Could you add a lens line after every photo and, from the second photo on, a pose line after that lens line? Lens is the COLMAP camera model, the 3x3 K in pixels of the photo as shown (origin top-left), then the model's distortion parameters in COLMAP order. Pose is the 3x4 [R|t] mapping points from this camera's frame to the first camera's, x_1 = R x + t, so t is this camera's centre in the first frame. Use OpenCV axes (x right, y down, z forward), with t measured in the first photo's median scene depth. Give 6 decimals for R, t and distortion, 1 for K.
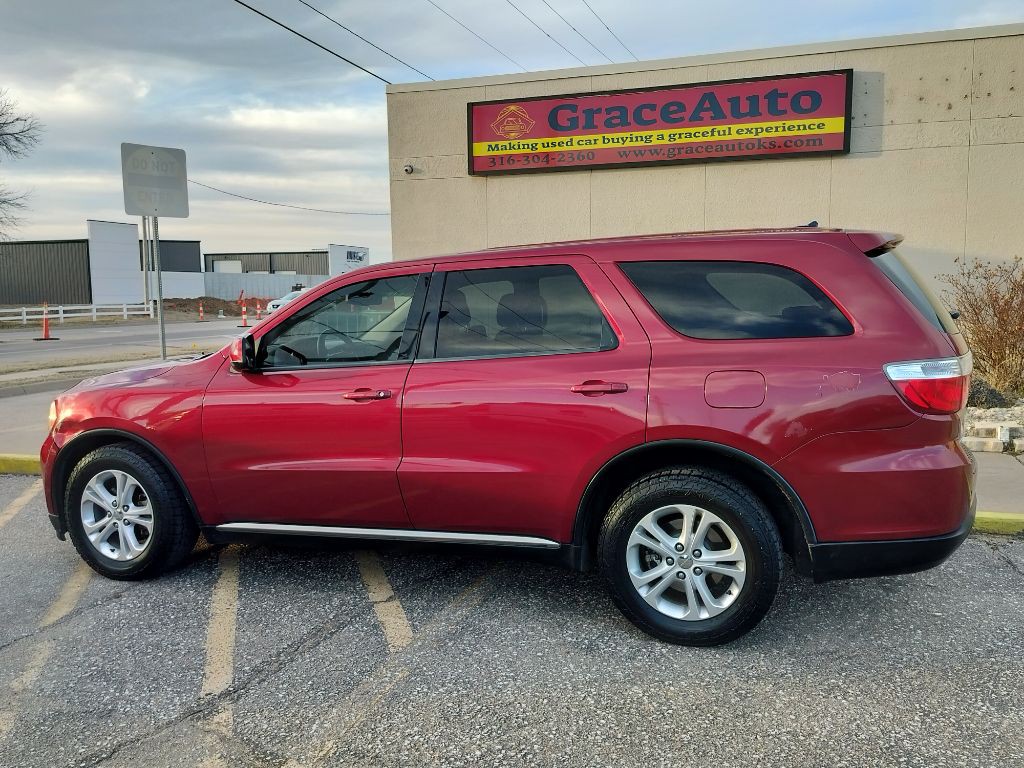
lens RADIAL K [[855.1, 0, 514.1], [0, 855.1, 386.7], [0, 0, 1]] dist [0.079651, -0.121655]
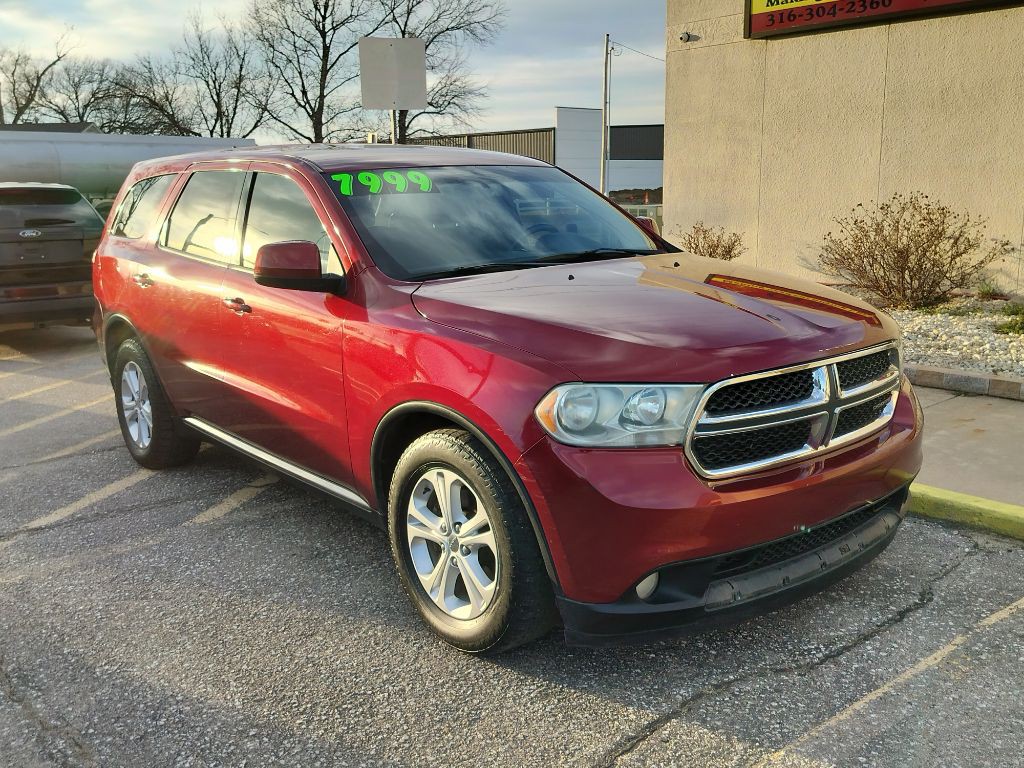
lens RADIAL K [[977.4, 0, 513.8], [0, 977.4, 383.2], [0, 0, 1]] dist [0.073718, -0.118512]
pose [[0.860206, 0.099942, -0.500058, 0.296593], [-0.052474, 0.992749, 0.108144, -0.009610], [0.507240, -0.066786, 0.859213, 0.056694]]
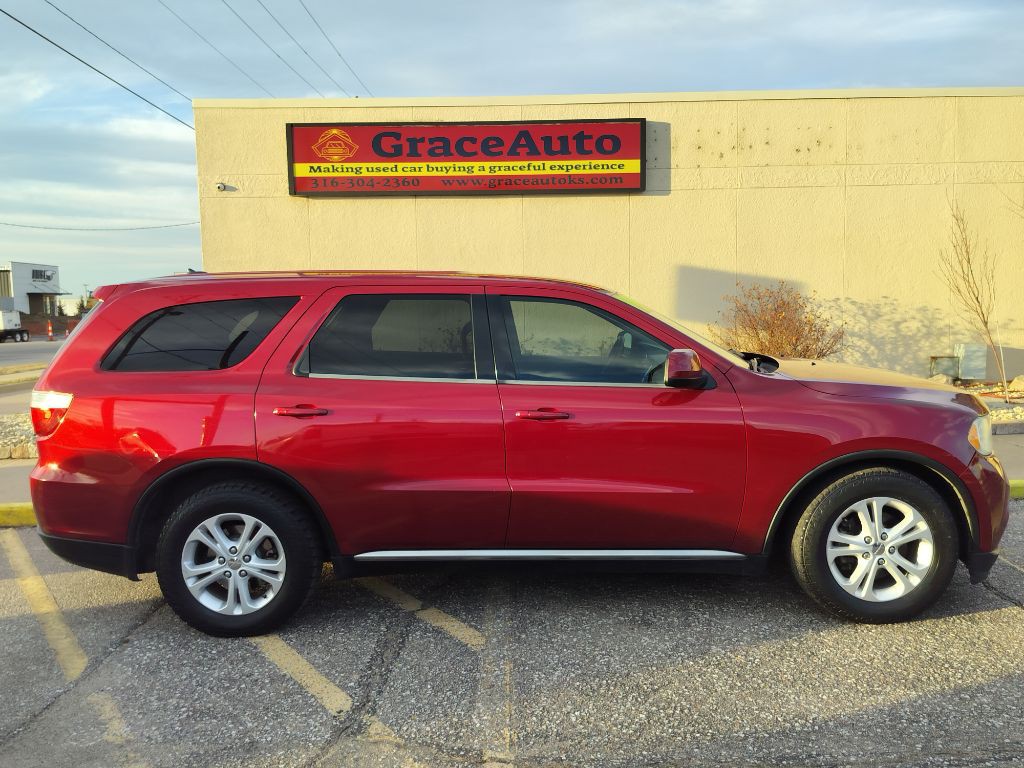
lens RADIAL K [[842.9, 0, 510.6], [0, 842.9, 382.7], [0, 0, 1]] dist [0.080739, -0.126661]
pose [[0.944858, -0.034579, 0.325651, -0.155672], [0.043492, 0.998851, -0.020128, 0.000750], [-0.324580, 0.033181, 0.945276, -0.003934]]
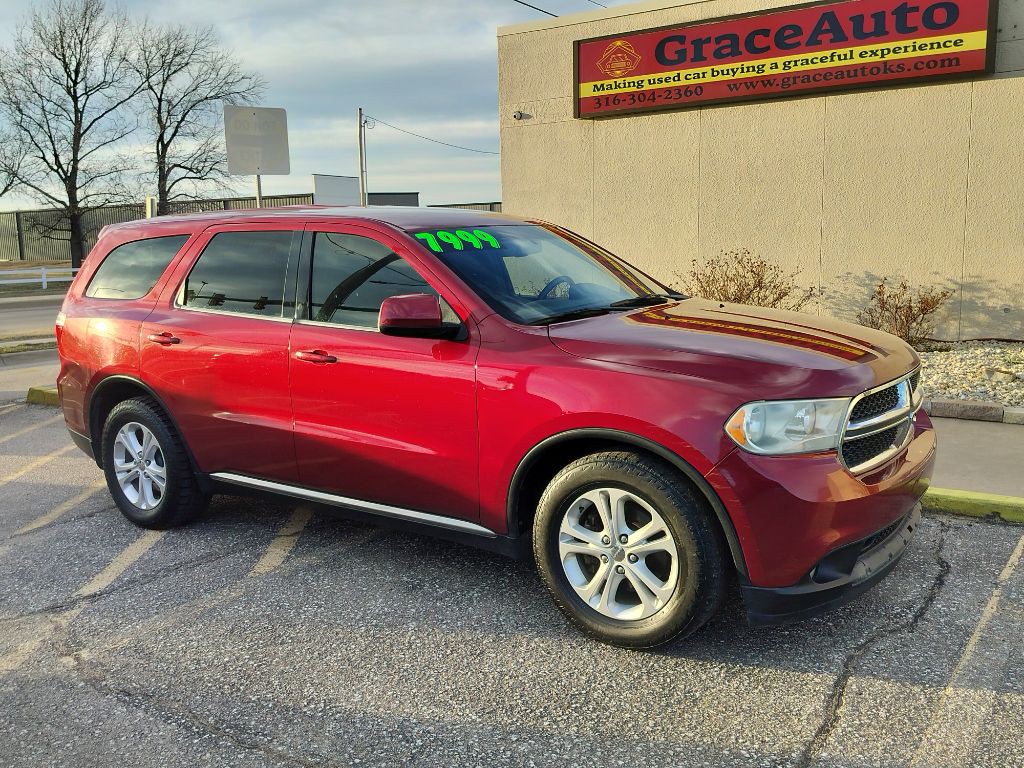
lens RADIAL K [[922.3, 0, 510.6], [0, 922.3, 382.5], [0, 0, 1]] dist [0.075925, -0.118369]
pose [[0.964035, 0.028195, -0.264274, 0.177658], [-0.016809, 0.998834, 0.045249, -0.000365], [0.265242, -0.039179, 0.963386, -0.018702]]
